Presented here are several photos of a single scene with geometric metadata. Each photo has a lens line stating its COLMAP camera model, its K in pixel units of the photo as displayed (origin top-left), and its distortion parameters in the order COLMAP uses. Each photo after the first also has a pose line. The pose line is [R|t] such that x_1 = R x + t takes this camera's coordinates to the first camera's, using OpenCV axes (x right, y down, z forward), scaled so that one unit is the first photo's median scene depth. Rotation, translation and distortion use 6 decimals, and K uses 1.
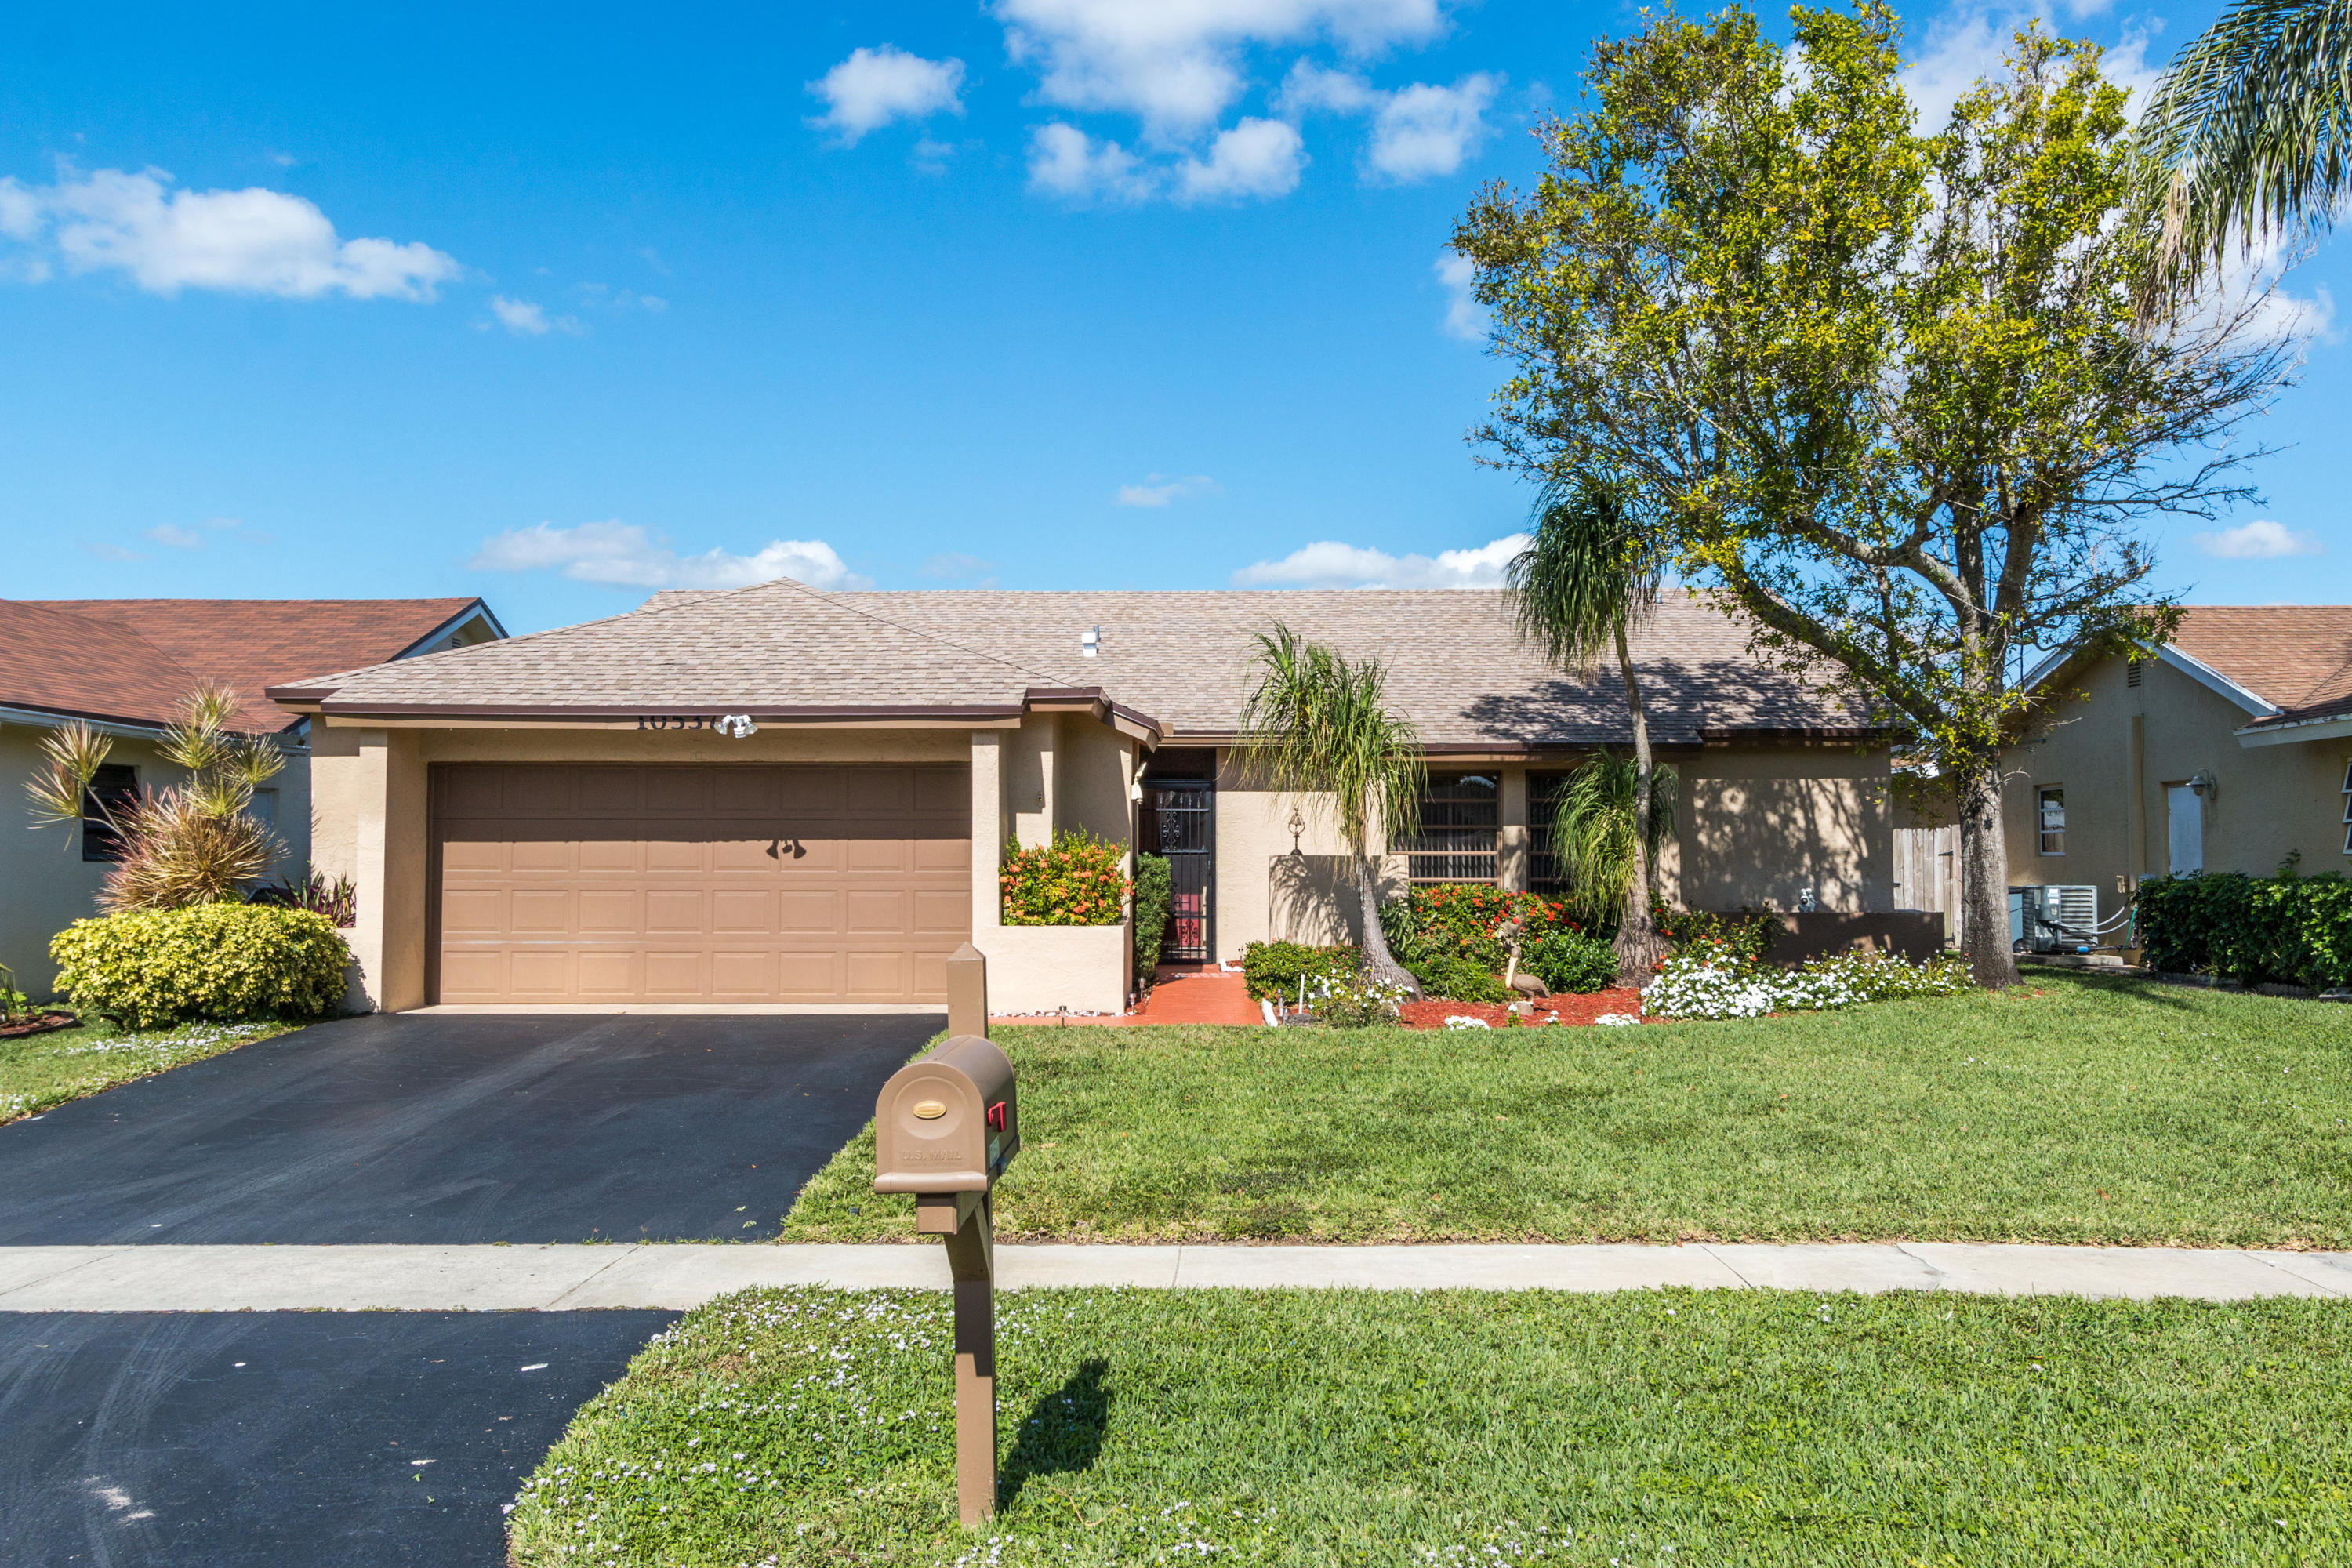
lens RADIAL K [[1741.8, 0, 1176.0], [0, 1741.8, 784.0], [0, 0, 1]] dist [0.003797, 0.000707]
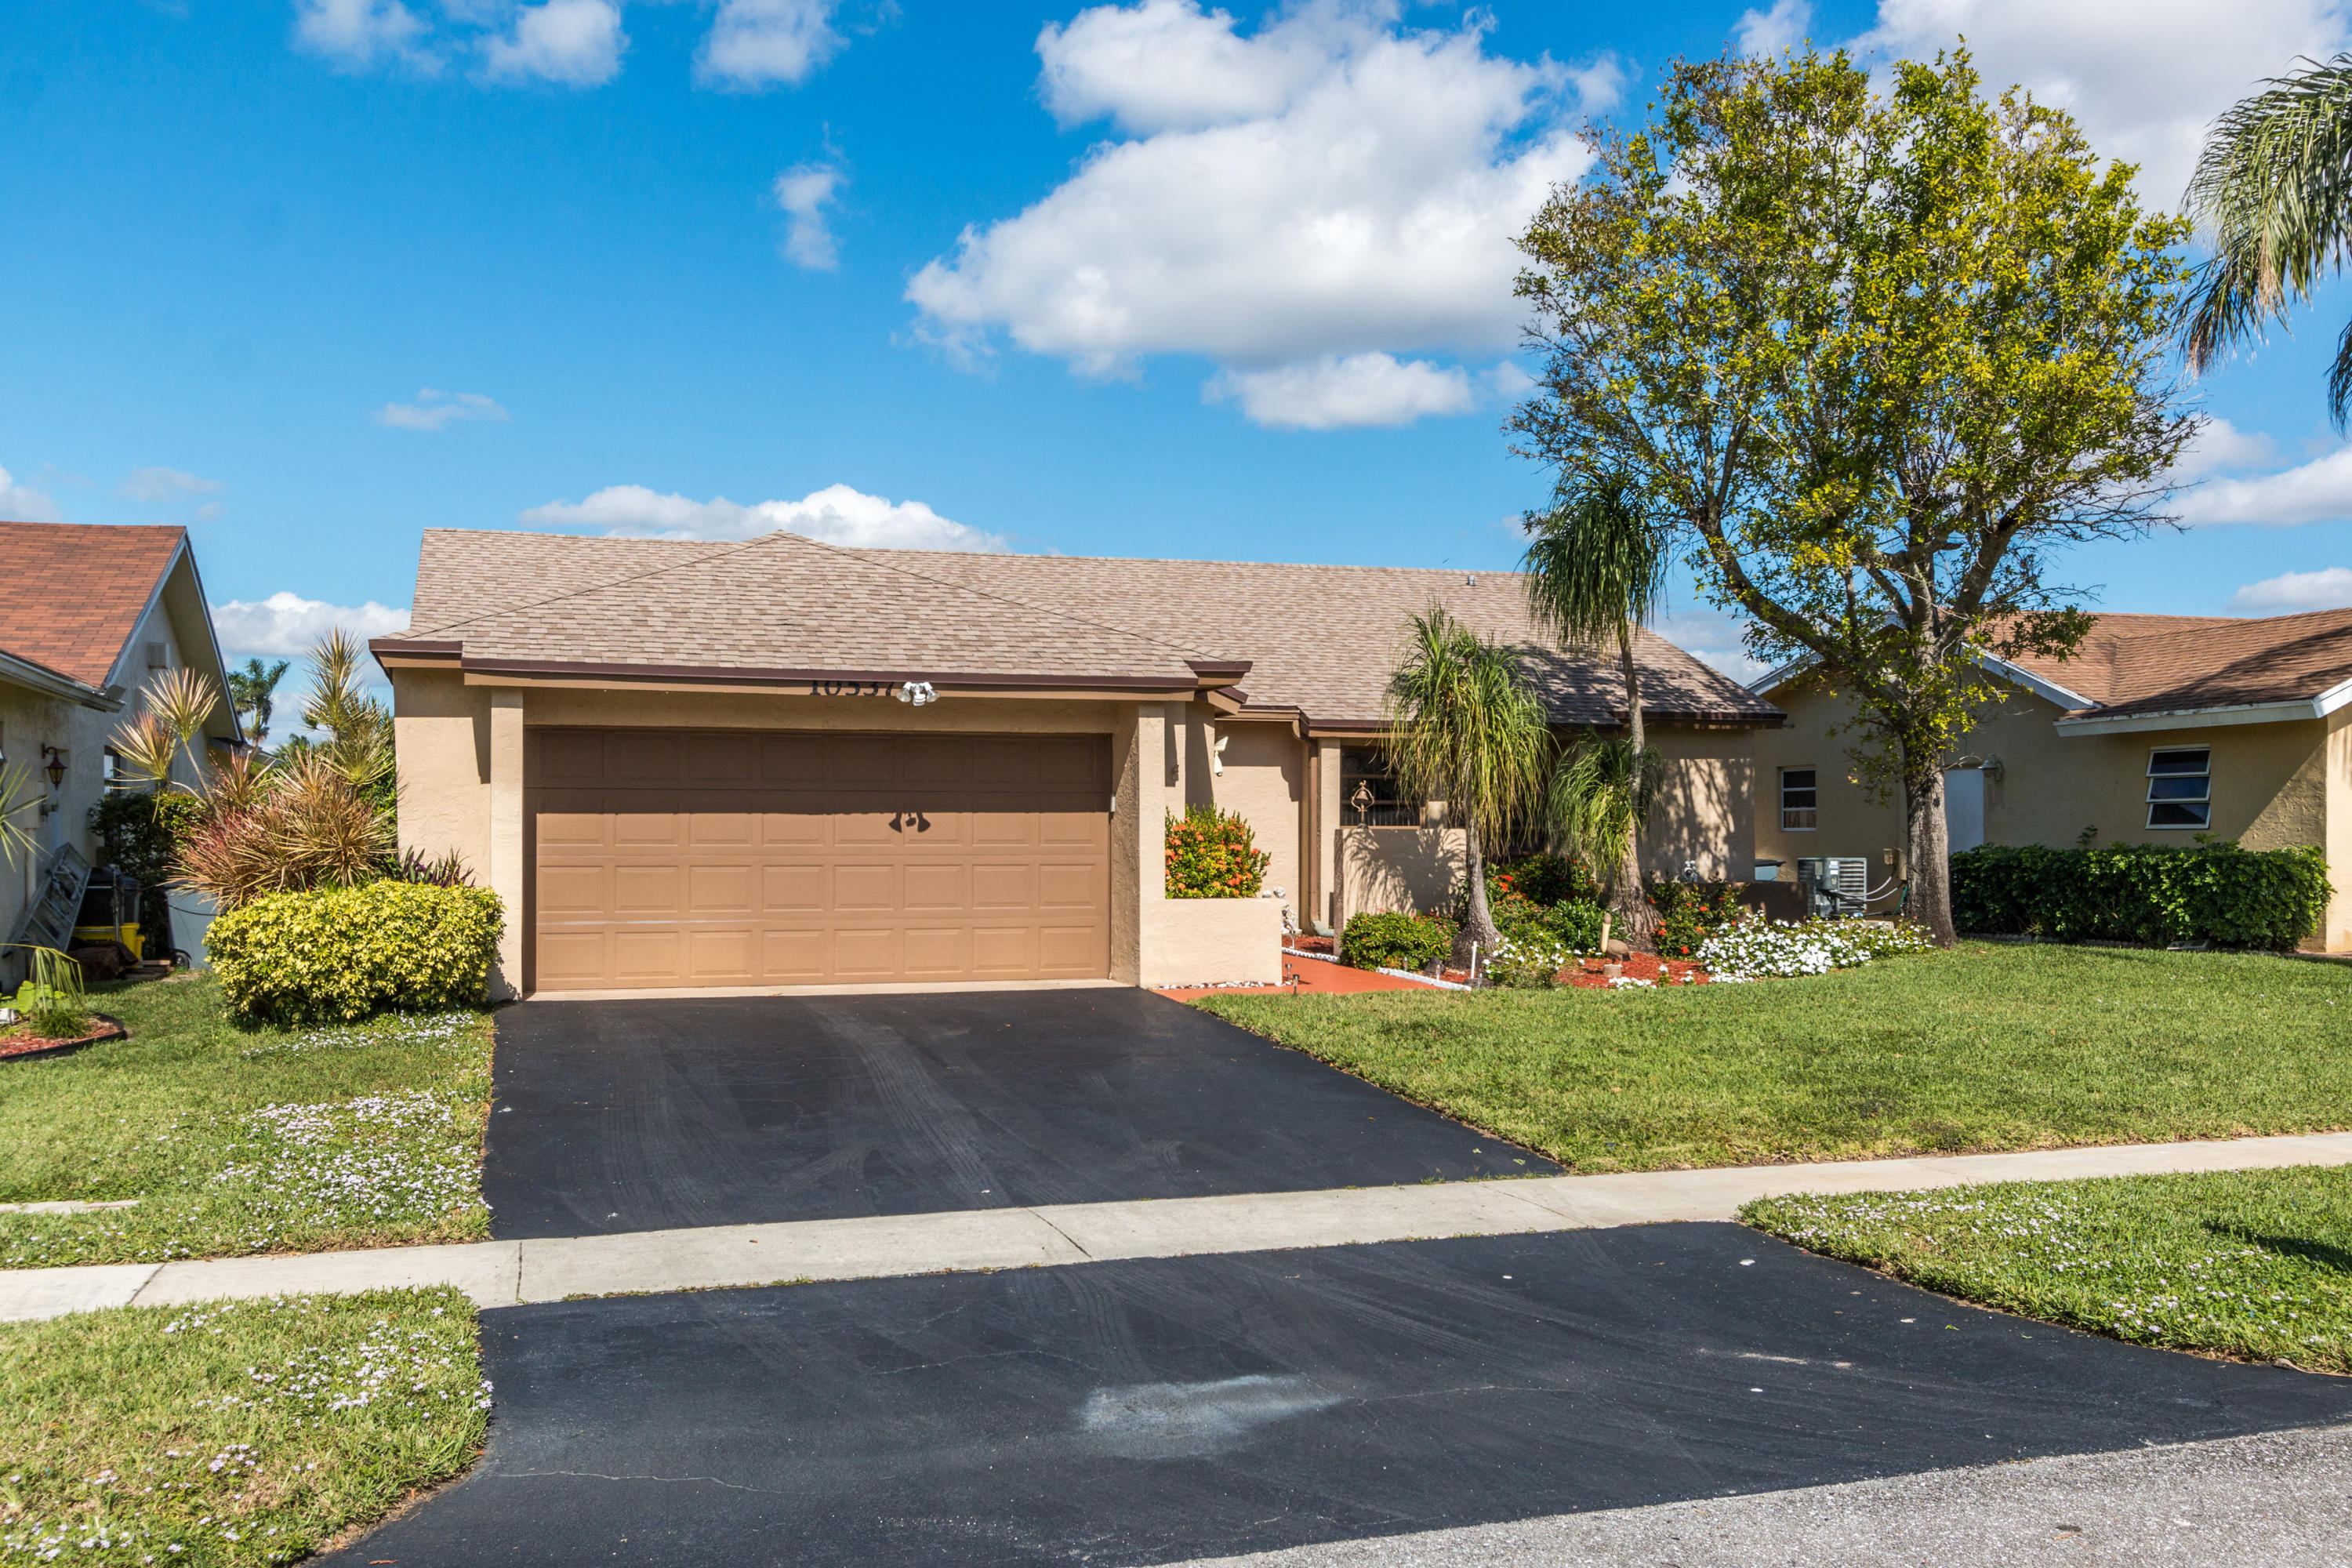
lens RADIAL K [[1915.0, 0, 1041.9], [0, 1915.0, 823.5], [0, 0, 1]] dist [0.006889, 0.006999]
pose [[0.960086, 0.001438, 0.279703, -0.448281], [-0.011250, 0.999376, 0.033477, 0.002119], [-0.279480, -0.035288, 0.959503, -0.031112]]
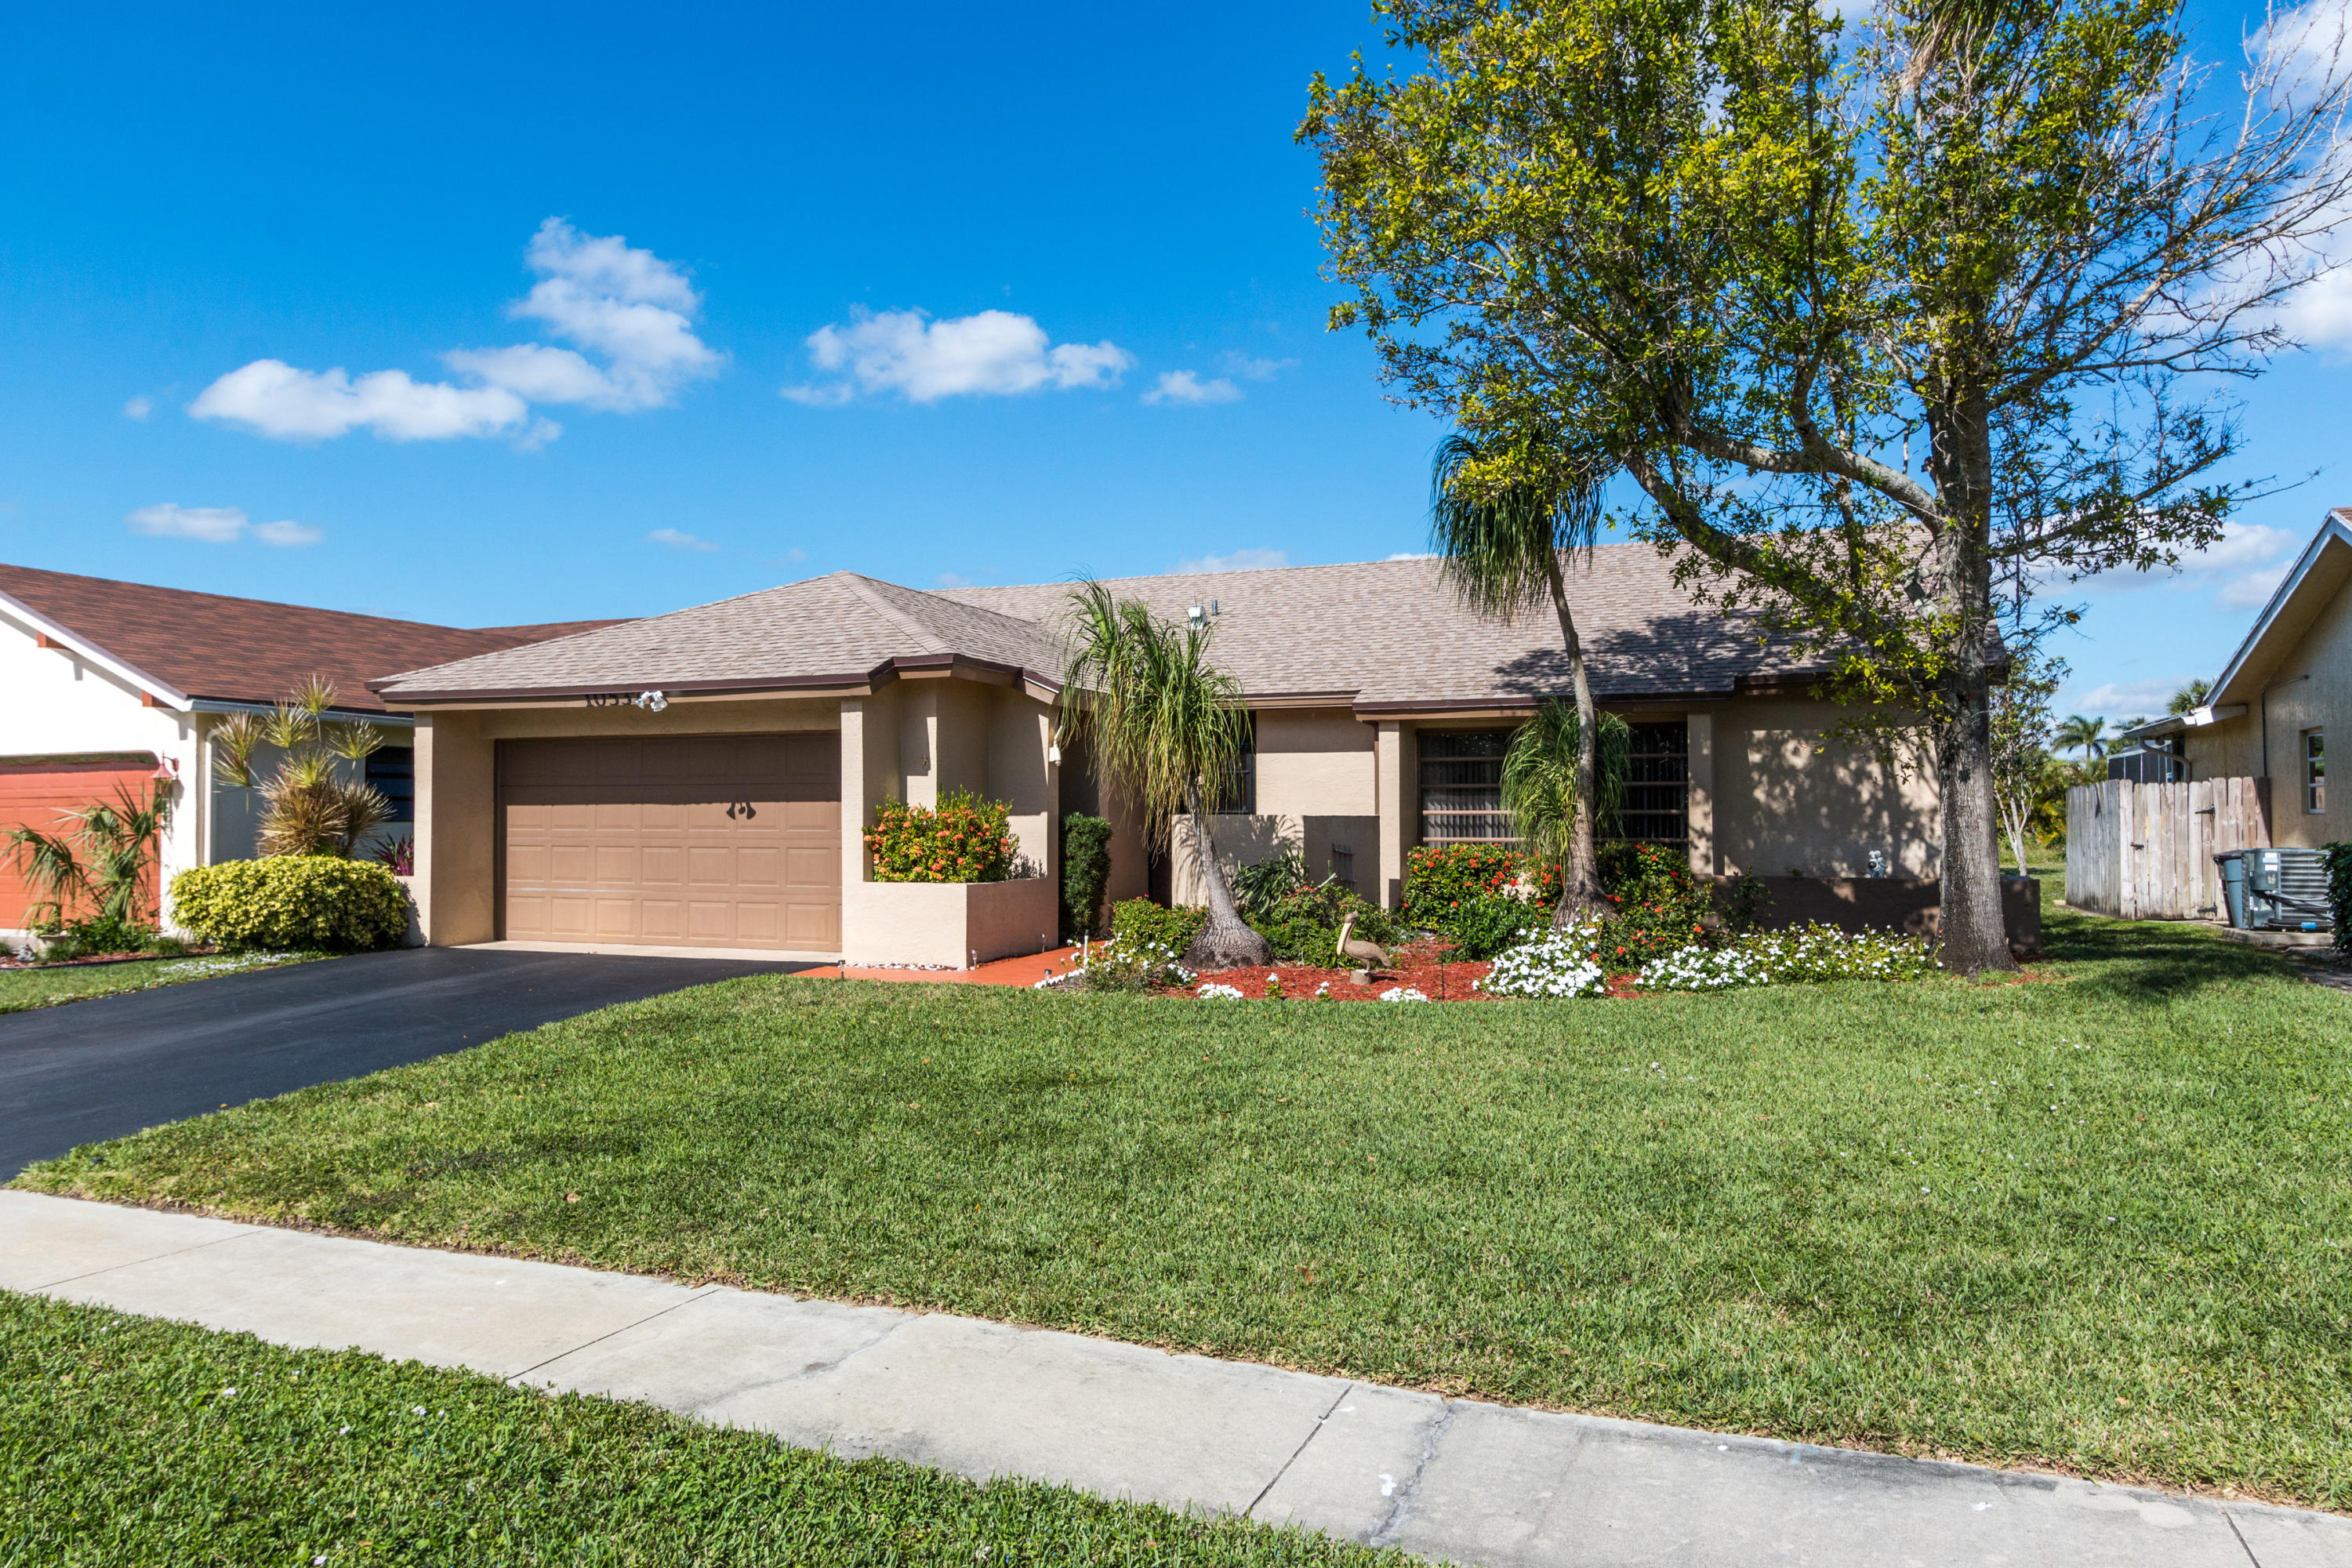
lens RADIAL K [[1471.8, 0, 1176.0], [0, 1471.8, 784.0], [0, 0, 1]] dist [0.000922, -0.002015]
pose [[0.934827, -0.009814, -0.354969, 0.372220], [0.016434, 0.999743, 0.015638, 0.010227], [0.354724, -0.020452, 0.934747, 0.216126]]
